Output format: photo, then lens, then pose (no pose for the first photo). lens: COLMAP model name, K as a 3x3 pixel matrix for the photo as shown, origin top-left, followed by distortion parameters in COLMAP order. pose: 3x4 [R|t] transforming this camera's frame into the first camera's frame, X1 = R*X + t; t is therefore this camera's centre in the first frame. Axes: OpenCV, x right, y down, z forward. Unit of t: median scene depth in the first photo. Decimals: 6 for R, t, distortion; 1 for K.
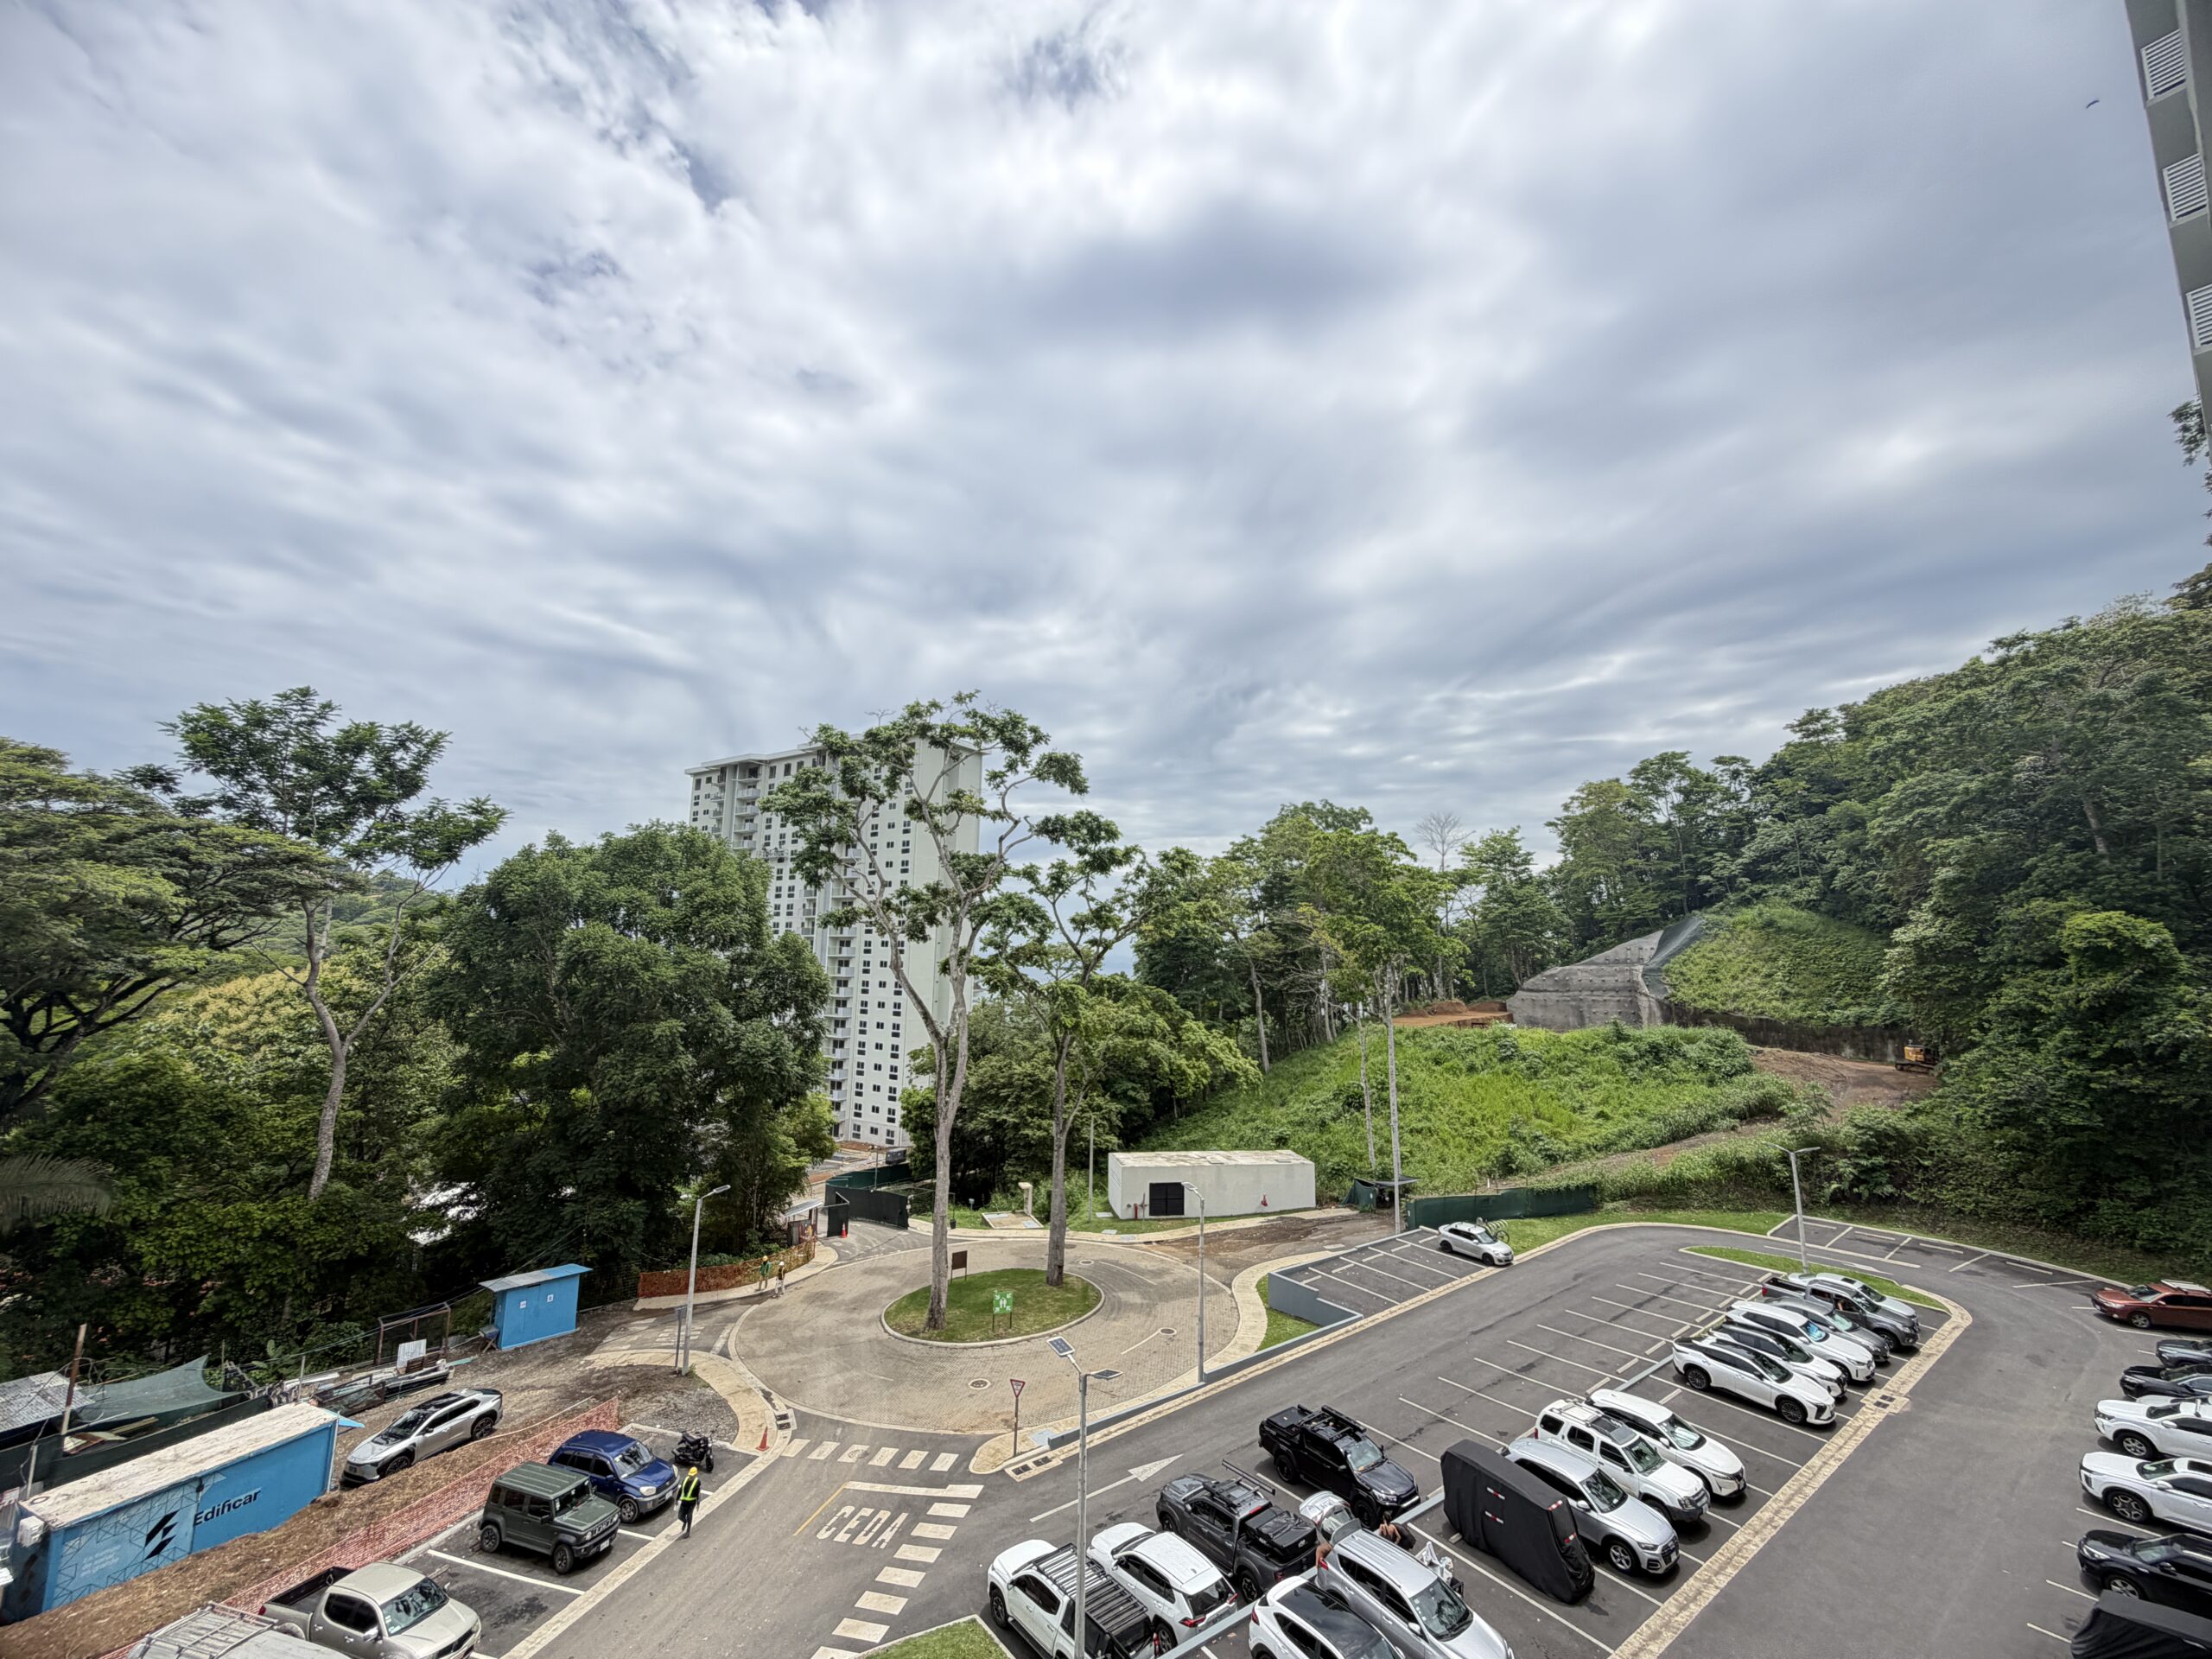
lens RADIAL K [[882.1, 0, 1101.0], [0, 882.1, 830.7], [0, 0, 1]] dist [0.000397, -0.000033]
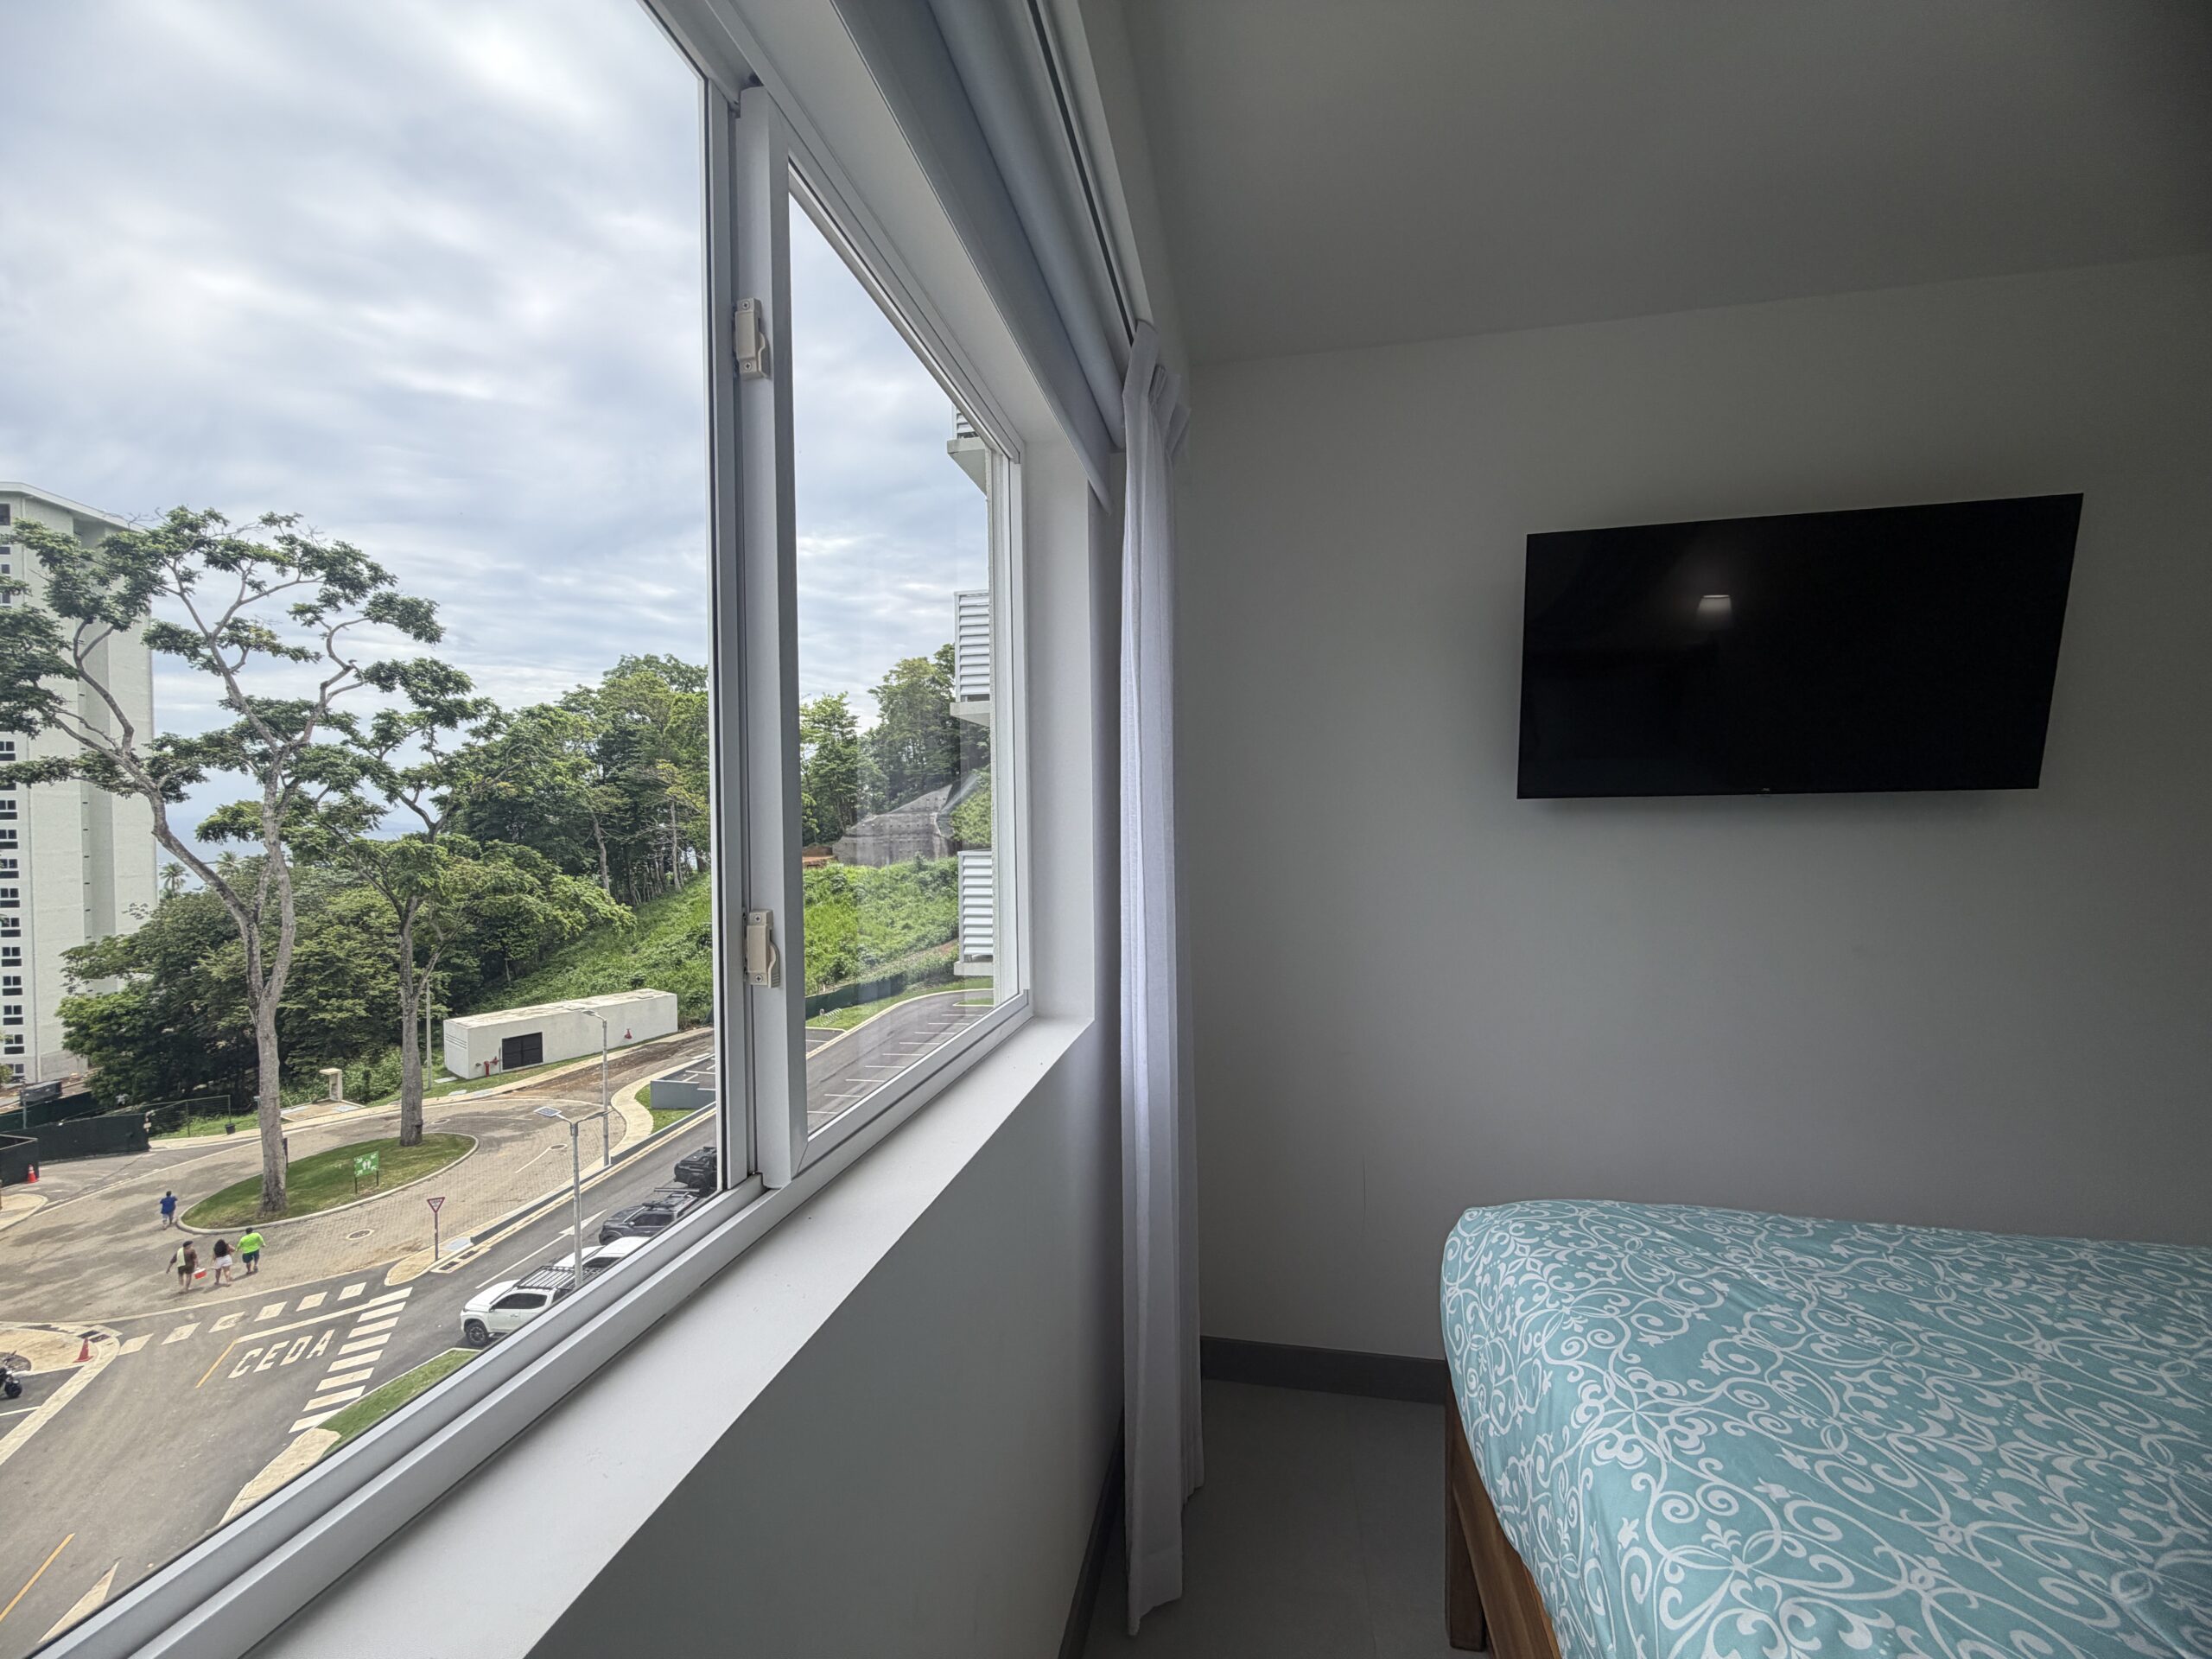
lens RADIAL K [[882.1, 0, 1101.0], [0, 882.1, 830.7], [0, 0, 1]] dist [0.000397, -0.000033]
pose [[0.742541, -0.036636, 0.668798, -0.118079], [-0.074523, 0.987785, 0.136850, -0.023264], [-0.665642, -0.151457, 0.730740, -0.168880]]
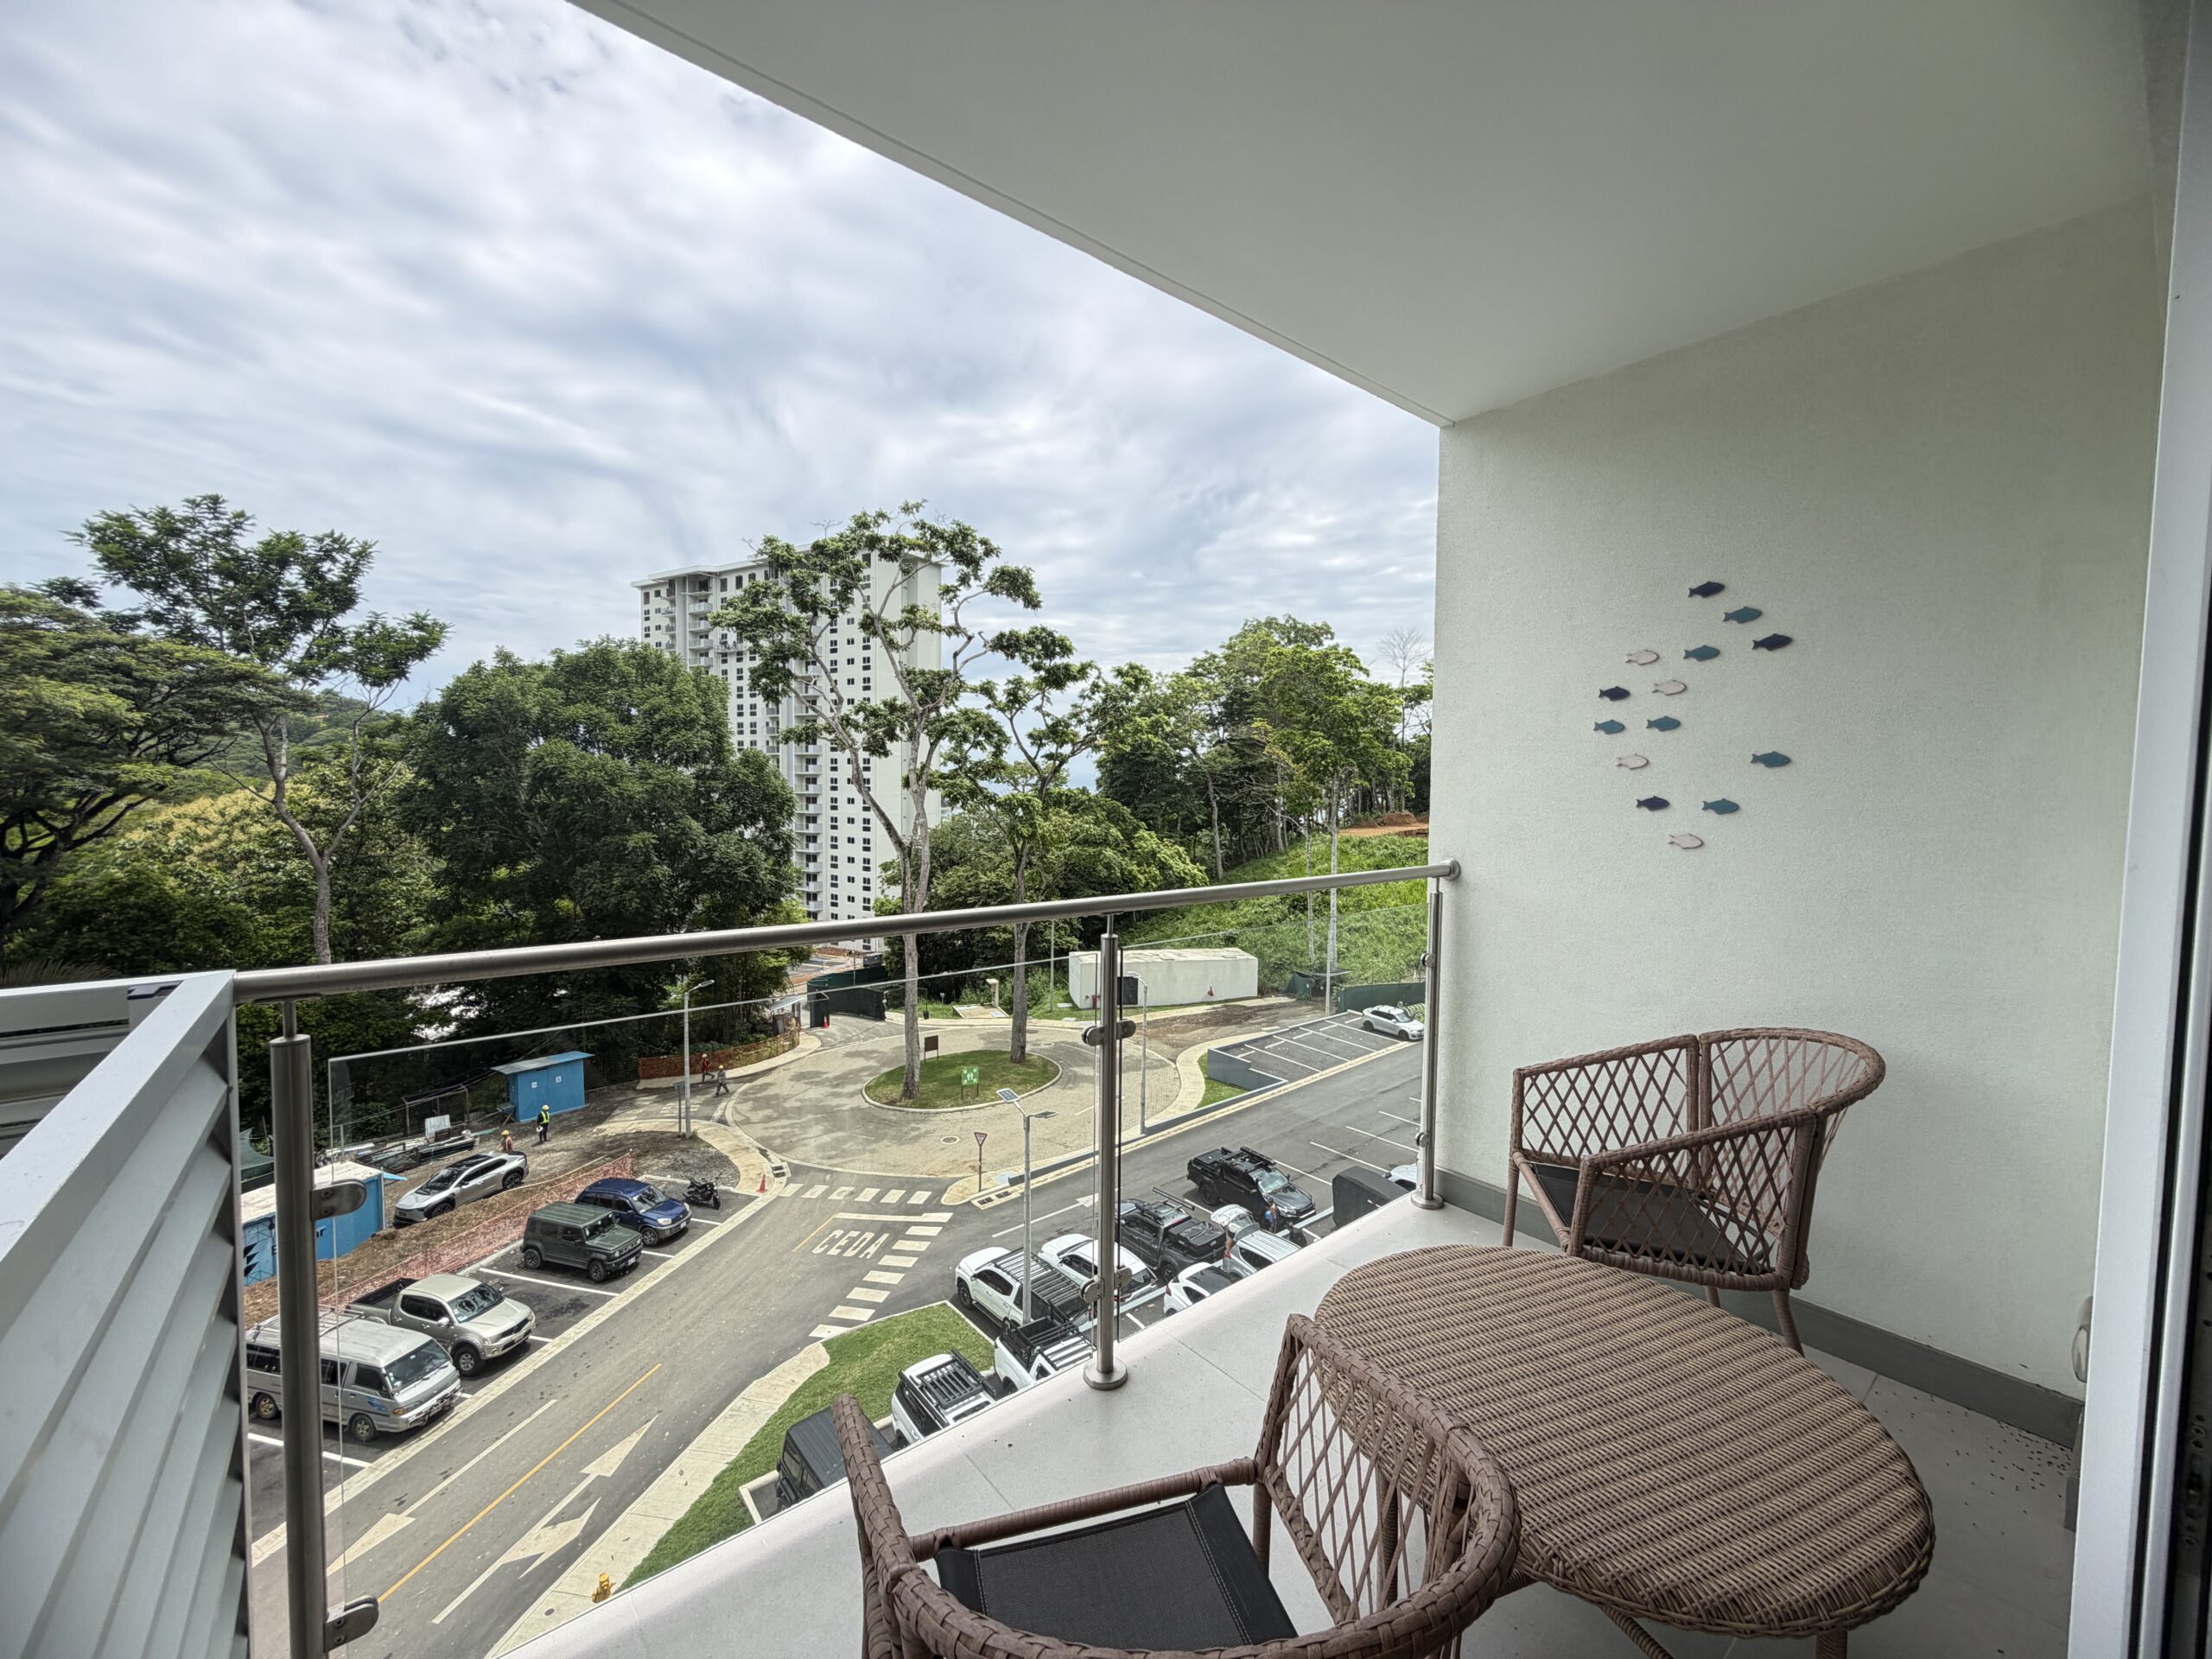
lens RADIAL K [[882.1, 0, 1101.0], [0, 882.1, 830.7], [0, 0, 1]] dist [0.000397, -0.000033]
pose [[0.999437, -0.007845, 0.032614, 0.016934], [0.001030, 0.978987, 0.203919, 0.000725], [-0.033528, -0.203770, 0.978444, -0.031925]]
